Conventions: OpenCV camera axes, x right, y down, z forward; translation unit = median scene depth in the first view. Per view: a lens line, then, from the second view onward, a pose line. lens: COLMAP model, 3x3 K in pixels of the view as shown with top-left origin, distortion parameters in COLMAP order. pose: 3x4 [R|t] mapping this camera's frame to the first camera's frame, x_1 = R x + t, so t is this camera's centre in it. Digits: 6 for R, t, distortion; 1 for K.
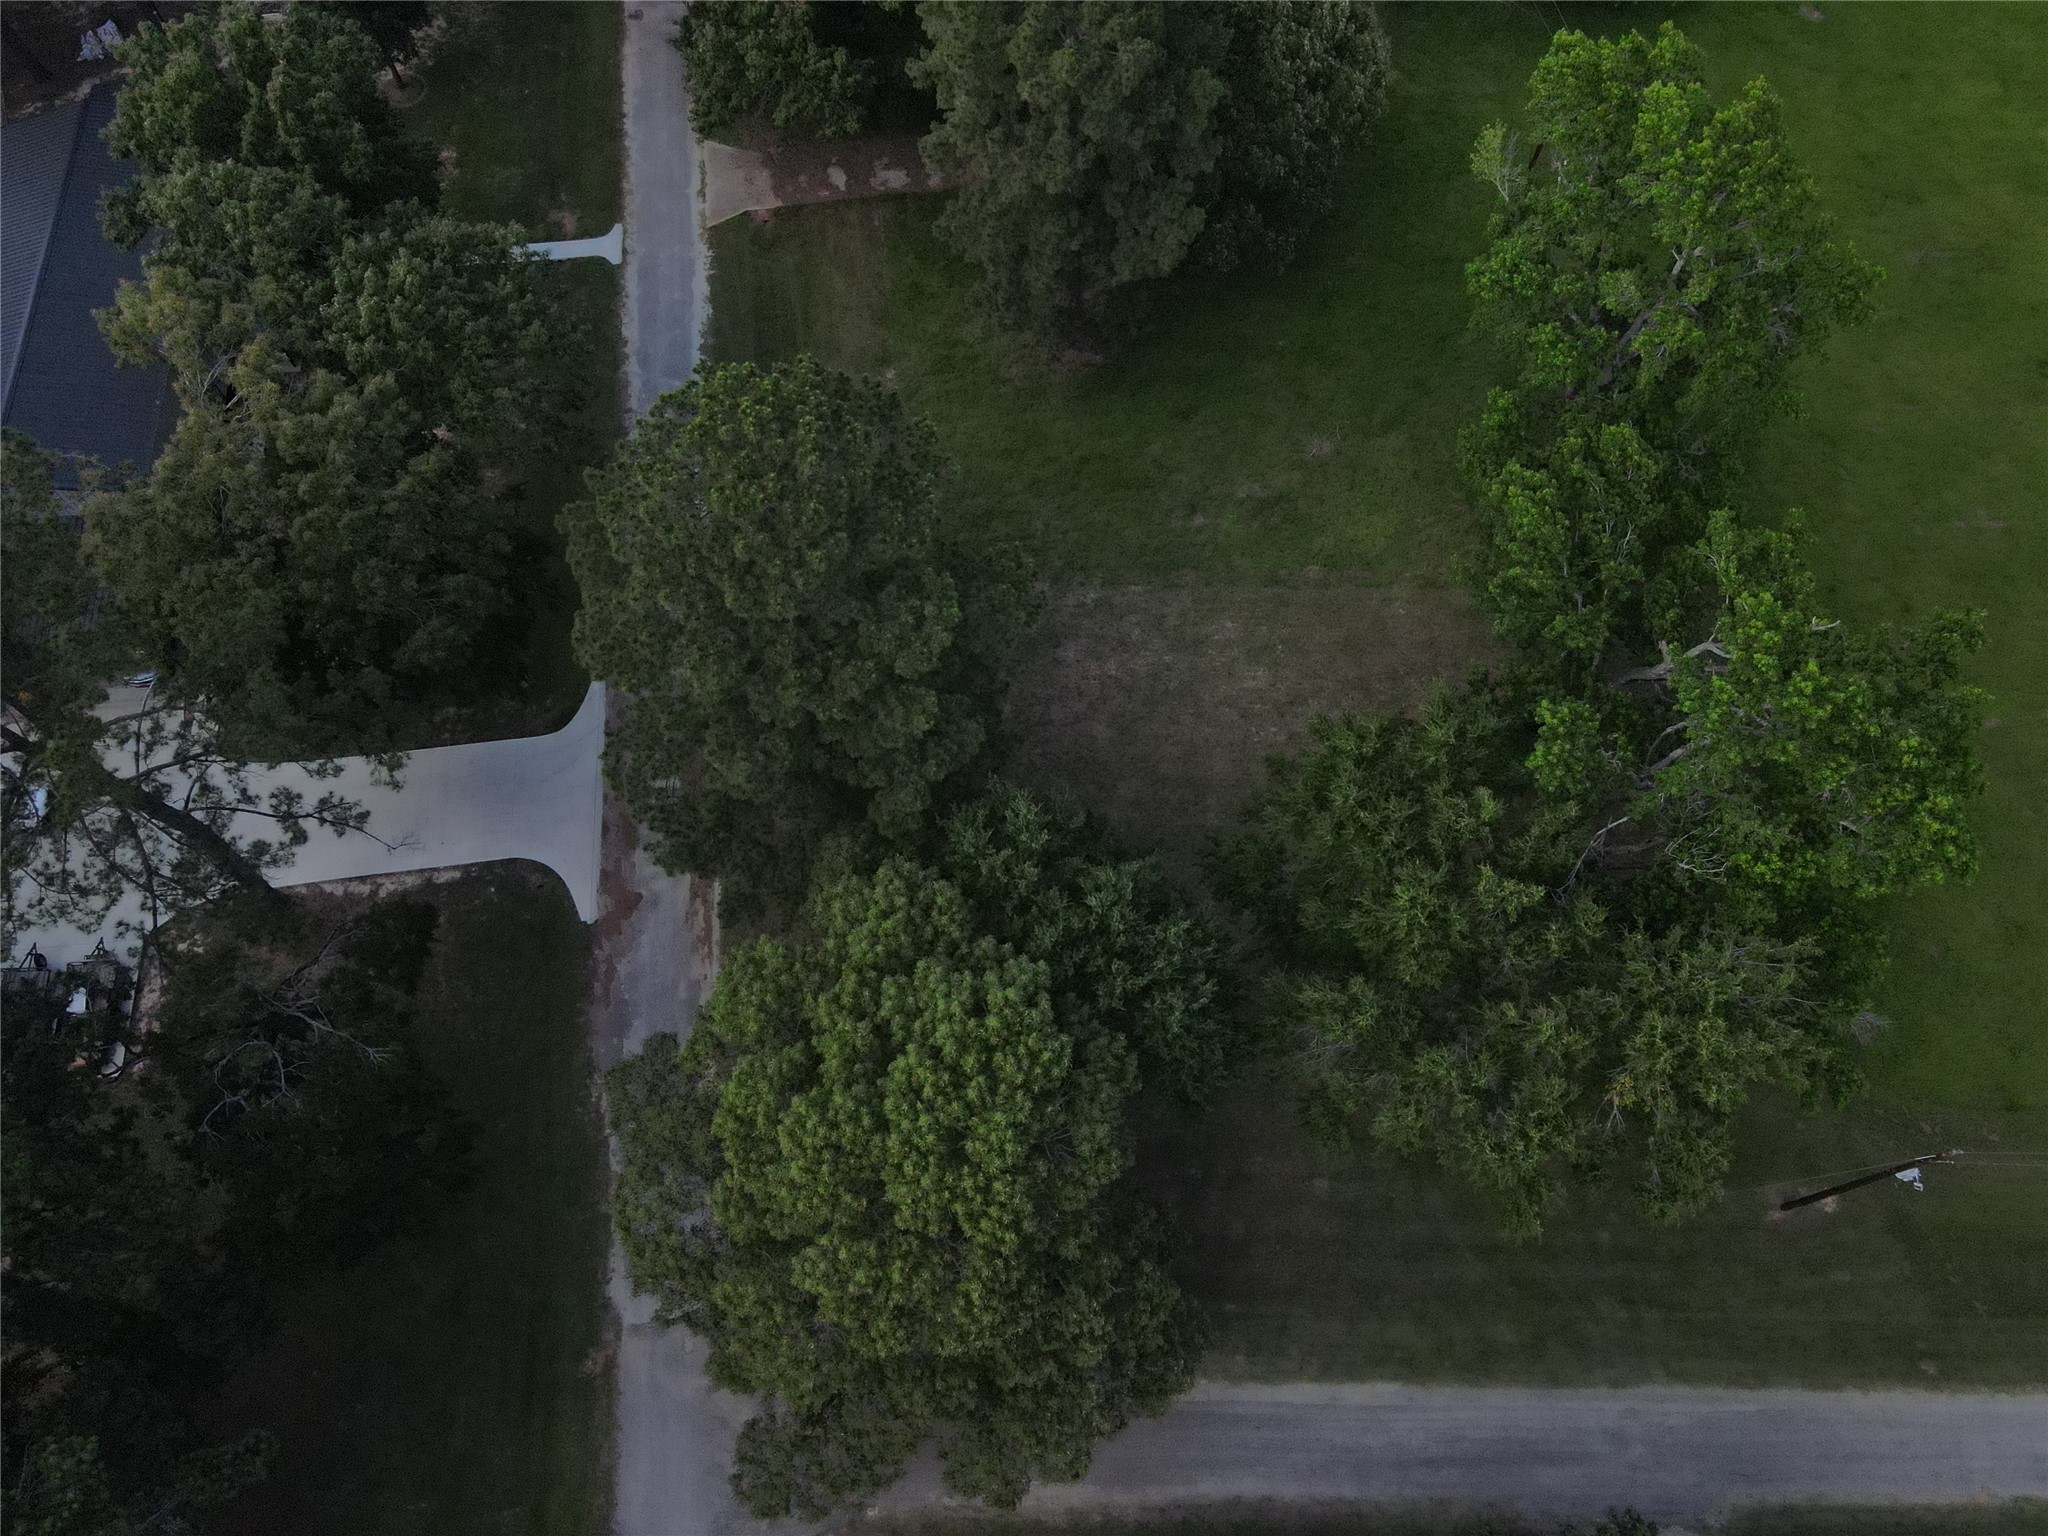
lens RADIAL K [[1478.7, 0, 1011.8], [0, 1478.7, 763.2], [0, 0, 1]] dist [0.006041, 0.000416]
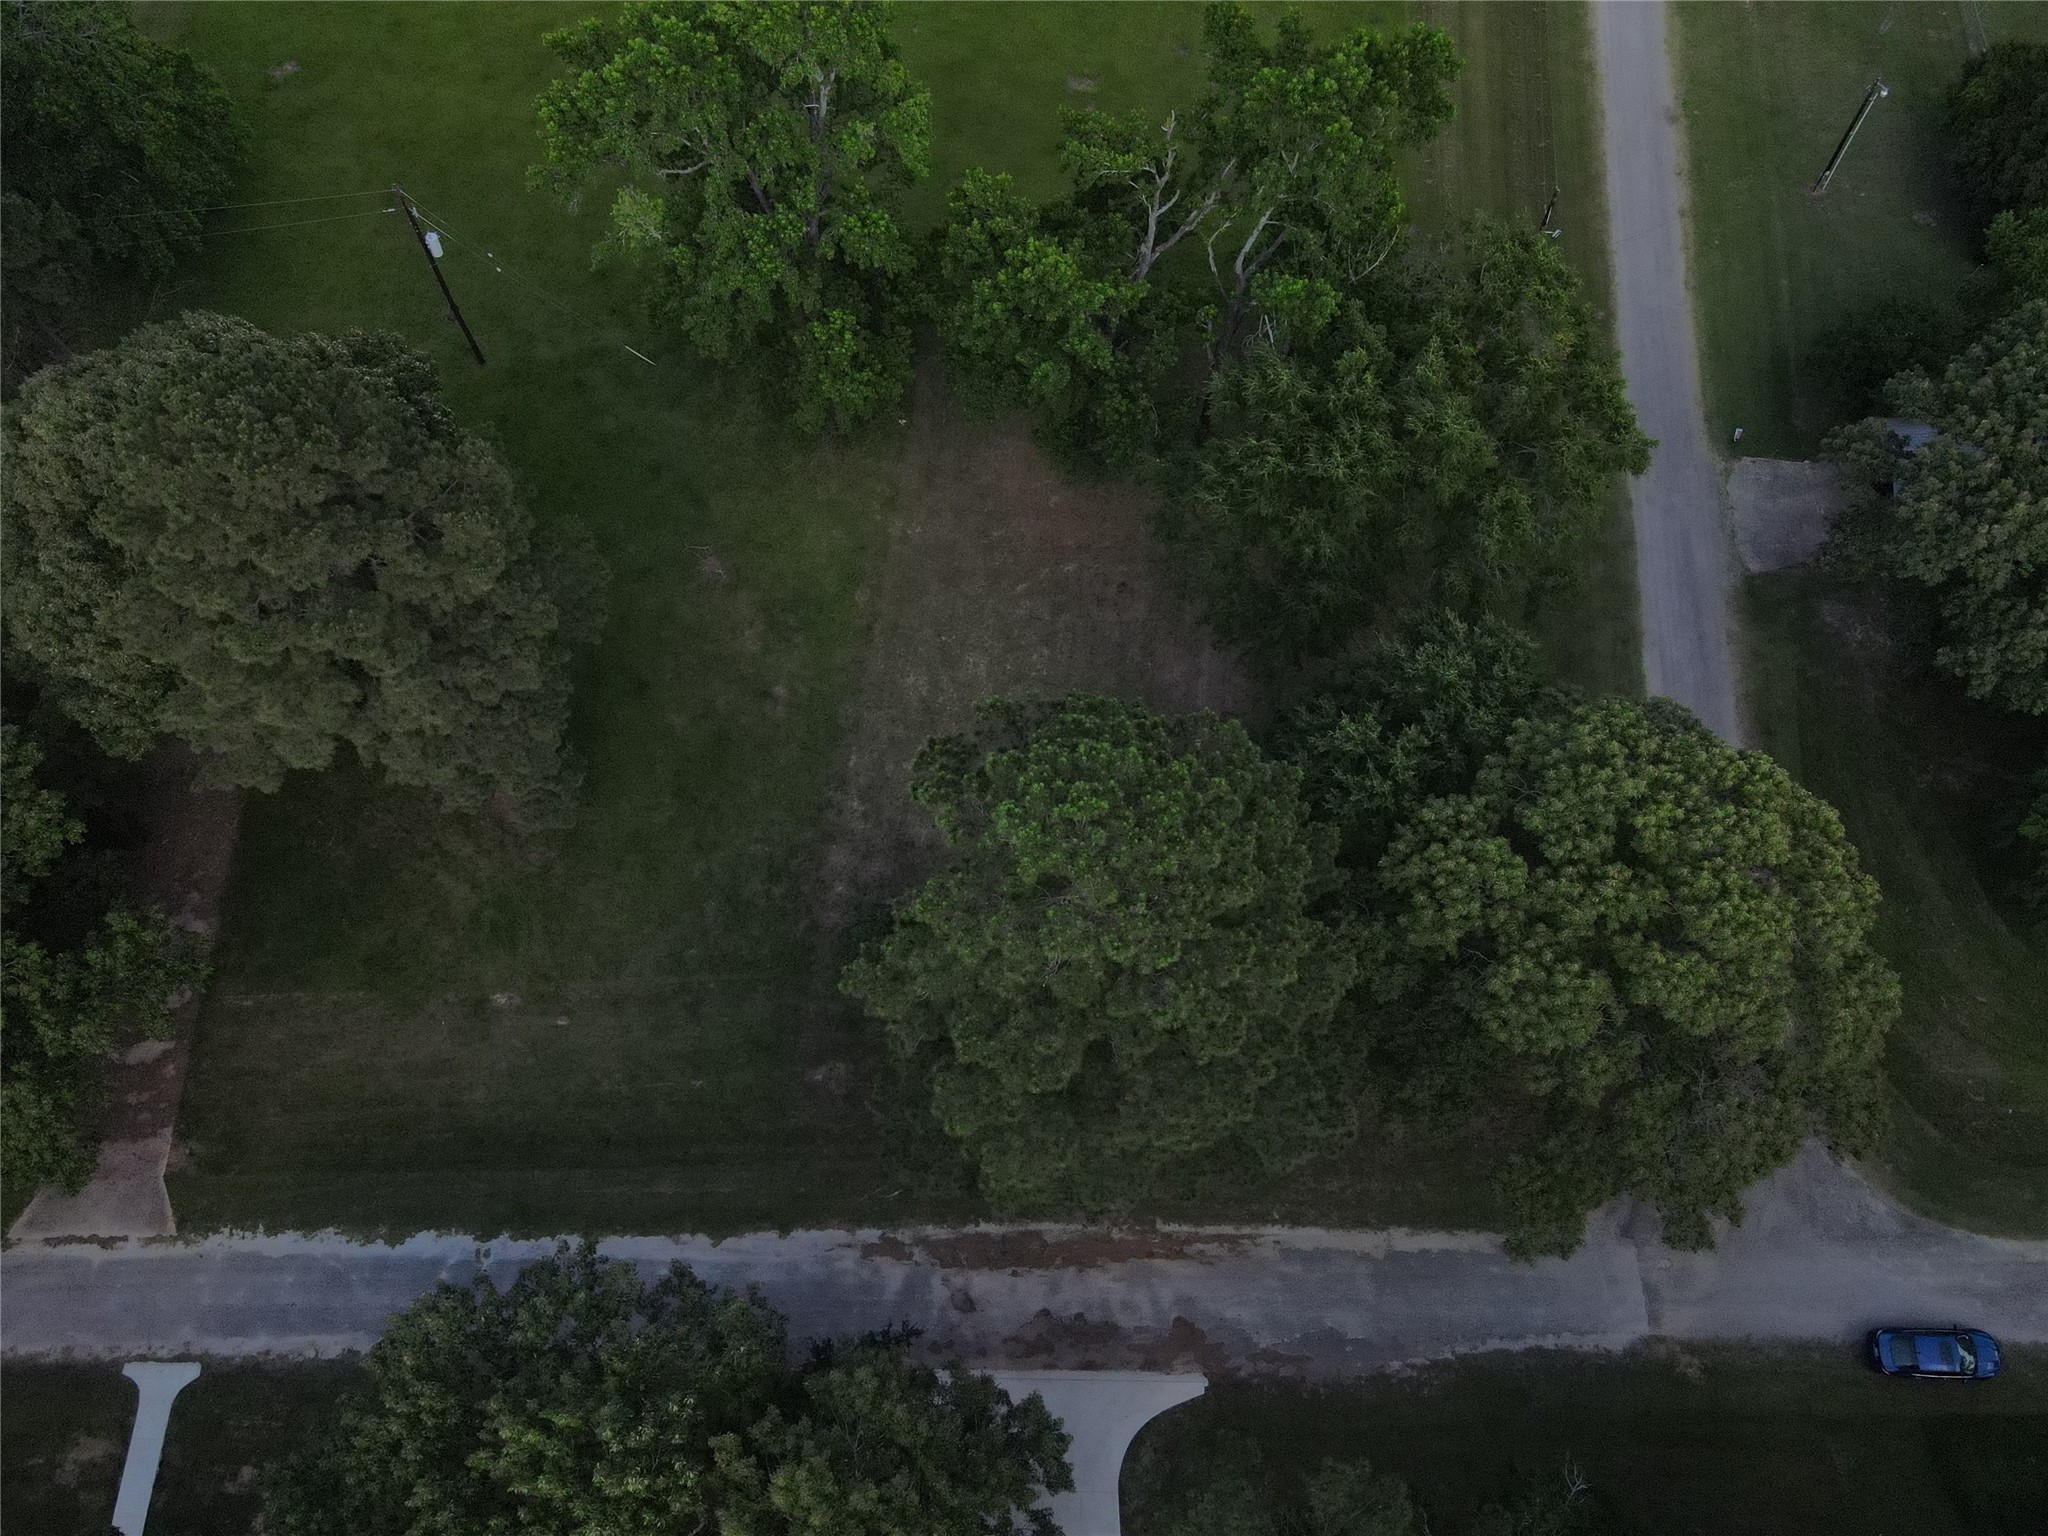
lens RADIAL K [[1478.7, 0, 1011.8], [0, 1478.7, 763.2], [0, 0, 1]] dist [0.006041, 0.000416]
pose [[0.098446, -0.892727, 0.439712, -0.308444], [0.907518, 0.261835, 0.328411, -0.323296], [-0.408313, 0.366716, 0.835943, 0.173592]]
